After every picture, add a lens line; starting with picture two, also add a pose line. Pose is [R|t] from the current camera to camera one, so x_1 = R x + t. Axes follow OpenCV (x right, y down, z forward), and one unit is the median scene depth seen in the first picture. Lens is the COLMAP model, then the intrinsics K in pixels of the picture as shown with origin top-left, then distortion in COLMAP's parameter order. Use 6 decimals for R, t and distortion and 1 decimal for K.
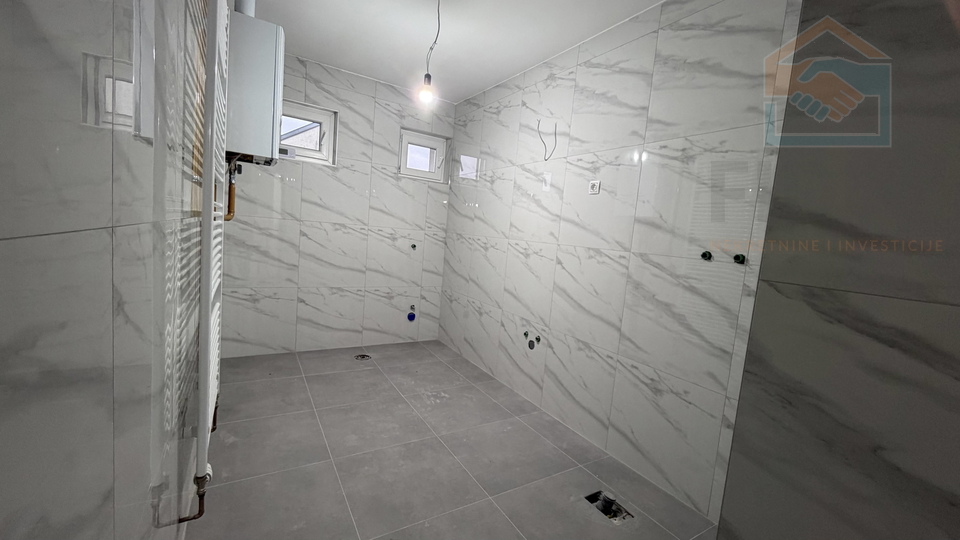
lens RADIAL K [[383.0, 0, 483.5], [0, 383.0, 269.8], [0, 0, 1]] dist [-0.001167, 0.000161]
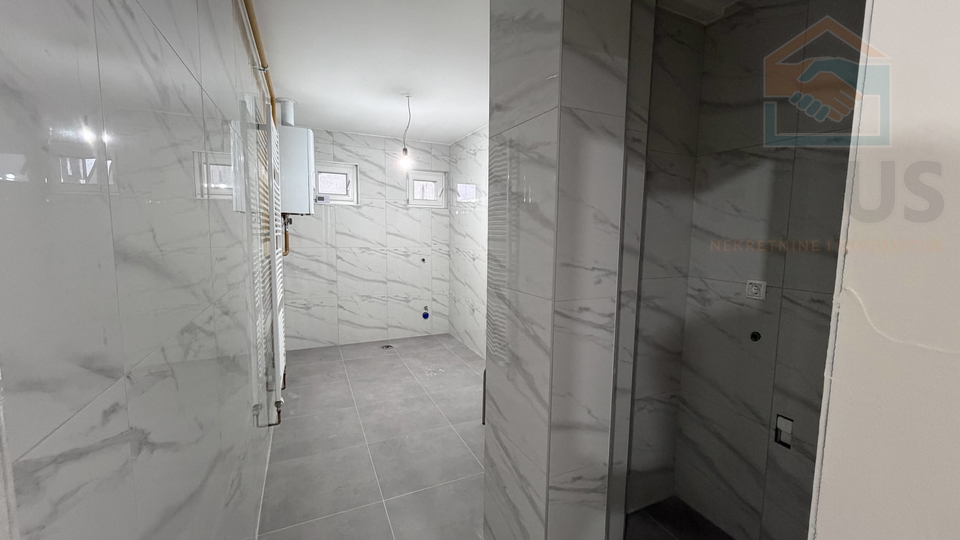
lens RADIAL K [[383.0, 0, 483.5], [0, 383.0, 269.8], [0, 0, 1]] dist [-0.001167, 0.000161]
pose [[0.990314, -0.062524, -0.123973, 0.197631], [0.062007, 0.998043, -0.008025, -0.007288], [0.124232, 0.000260, 0.992253, -0.274358]]
